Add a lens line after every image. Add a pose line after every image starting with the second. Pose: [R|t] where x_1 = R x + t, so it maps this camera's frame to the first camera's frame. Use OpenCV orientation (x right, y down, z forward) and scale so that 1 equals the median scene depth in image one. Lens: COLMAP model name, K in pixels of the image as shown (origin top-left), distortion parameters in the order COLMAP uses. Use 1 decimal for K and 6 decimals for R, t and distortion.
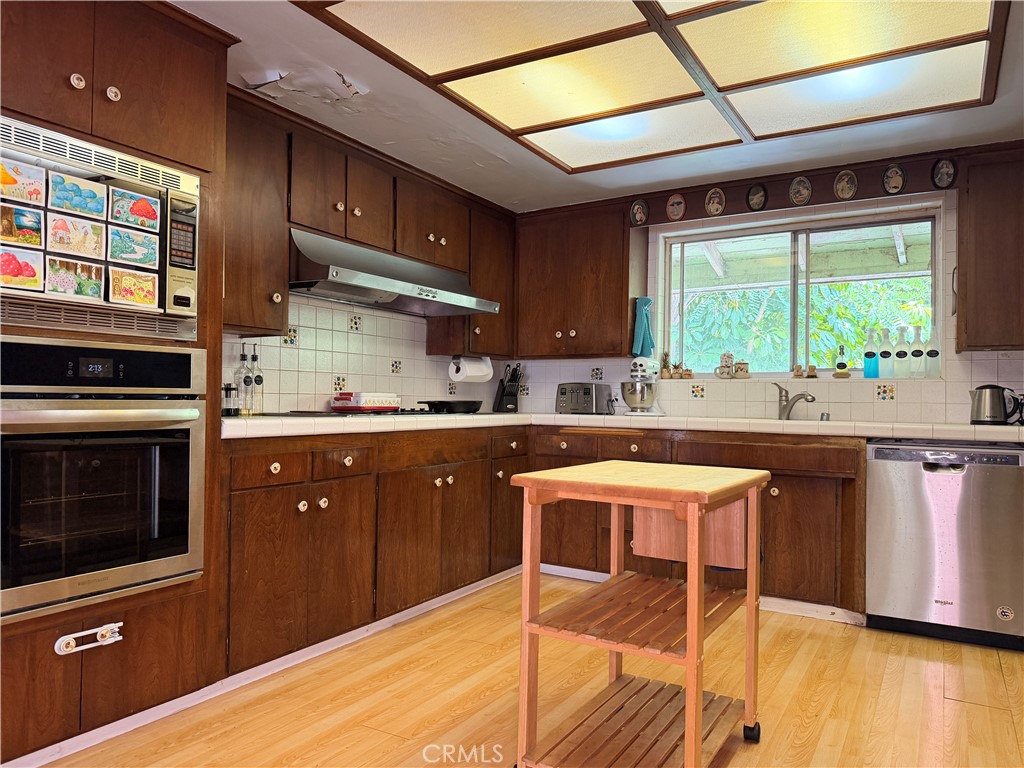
lens RADIAL K [[720.4, 0, 509.9], [0, 720.4, 387.0], [0, 0, 1]] dist [-0.001525, -0.007207]
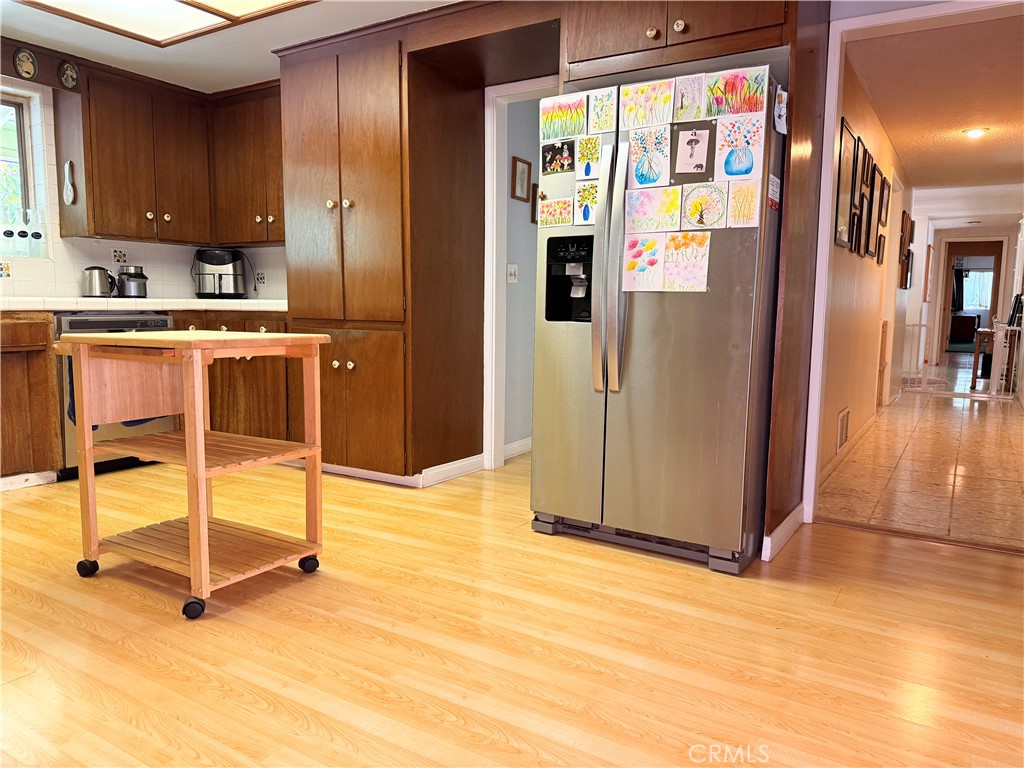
lens RADIAL K [[720.4, 0, 512.1], [0, 720.4, 394.1], [0, 0, 1]] dist [-0.001525, -0.007207]
pose [[0.010871, -0.140317, 0.990047, -0.576566], [-0.025321, 0.989749, 0.140553, 0.022505], [-0.999620, -0.026597, 0.007206, 0.280269]]
